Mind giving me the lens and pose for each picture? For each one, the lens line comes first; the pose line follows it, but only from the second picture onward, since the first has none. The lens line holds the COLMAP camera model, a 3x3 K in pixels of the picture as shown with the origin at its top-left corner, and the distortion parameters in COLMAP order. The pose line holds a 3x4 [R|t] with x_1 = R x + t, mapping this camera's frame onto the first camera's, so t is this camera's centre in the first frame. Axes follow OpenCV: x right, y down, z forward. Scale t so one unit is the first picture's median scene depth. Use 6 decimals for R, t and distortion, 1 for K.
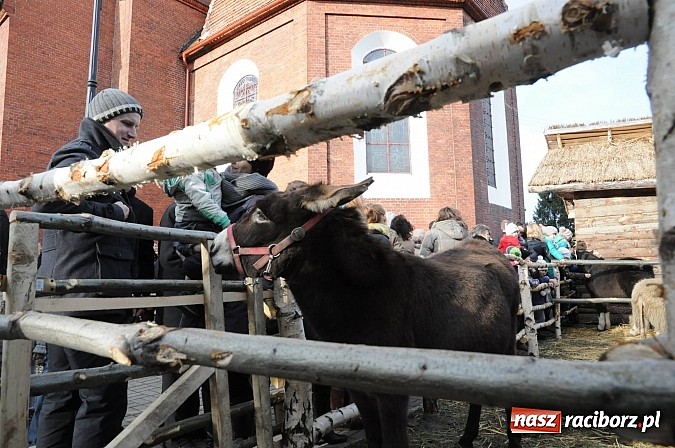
lens RADIAL K [[467.8, 0, 341.1], [0, 467.8, 223.7], [0, 0, 1]] dist [-0.113095, 0.087241]
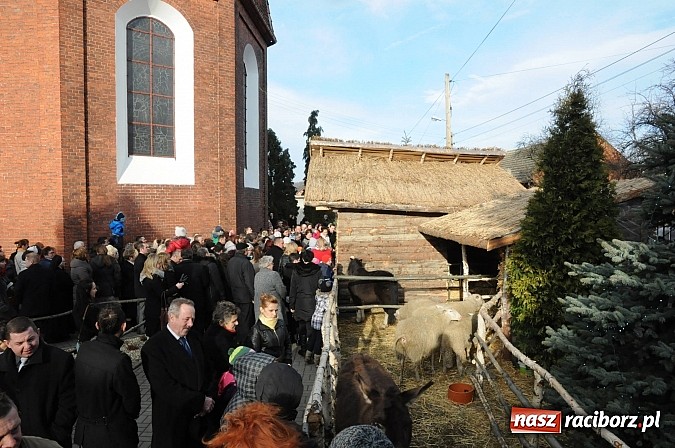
lens RADIAL K [[467.8, 0, 335.3], [0, 467.8, 227.9], [0, 0, 1]] dist [-0.113095, 0.087241]
pose [[0.818838, -0.014360, 0.573846, -0.179697], [-0.071289, 0.989404, 0.126484, -0.146561], [-0.569581, -0.144479, 0.809137, 0.000013]]
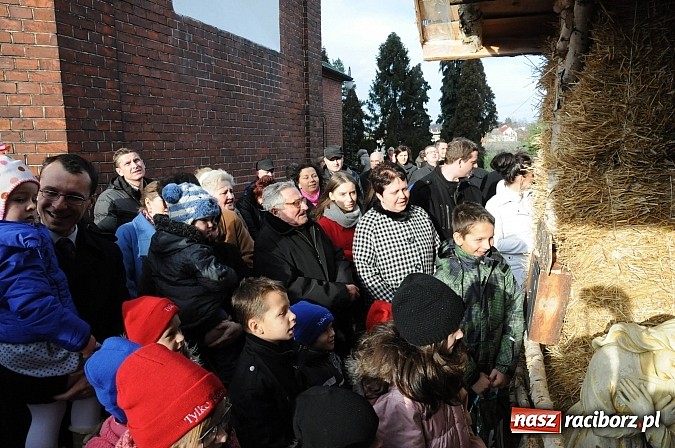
lens RADIAL K [[468.8, 0, 334.0], [0, 468.8, 226.0], [0, 0, 1]] dist [-0.093399, 0.057268]
pose [[0.952669, -0.052058, 0.299521, 0.460820], [-0.028048, 0.965977, 0.257102, 0.013439], [-0.302714, -0.253334, 0.918796, 0.938994]]
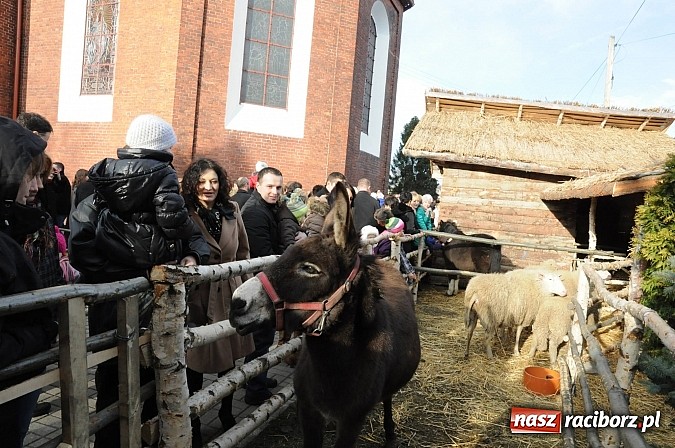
lens RADIAL K [[467.8, 0, 339.2], [0, 467.8, 226.4], [0, 0, 1]] dist [-0.113095, 0.087241]
pose [[0.949574, 0.082017, 0.302625, -0.020825], [-0.133711, 0.978943, 0.154245, -0.046833], [-0.283602, -0.186931, 0.940546, 0.044499]]
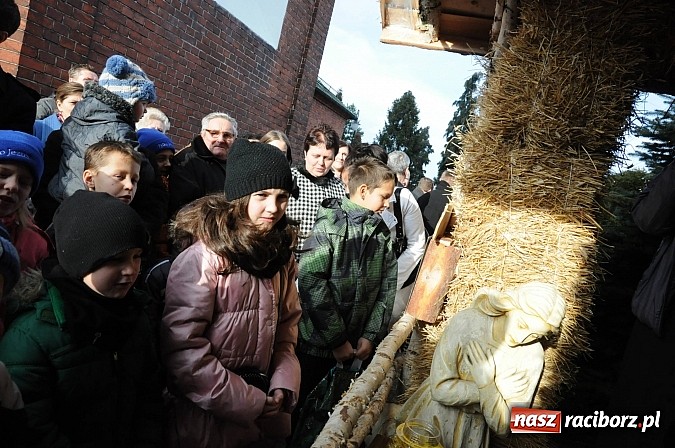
lens RADIAL K [[468.8, 0, 333.9], [0, 468.8, 220.2], [0, 0, 1]] dist [-0.093399, 0.057268]
pose [[0.924843, 0.205545, 0.320025, 0.507180], [-0.263565, 0.952970, 0.149606, 0.057337], [-0.274224, -0.222709, 0.935522, 0.921543]]
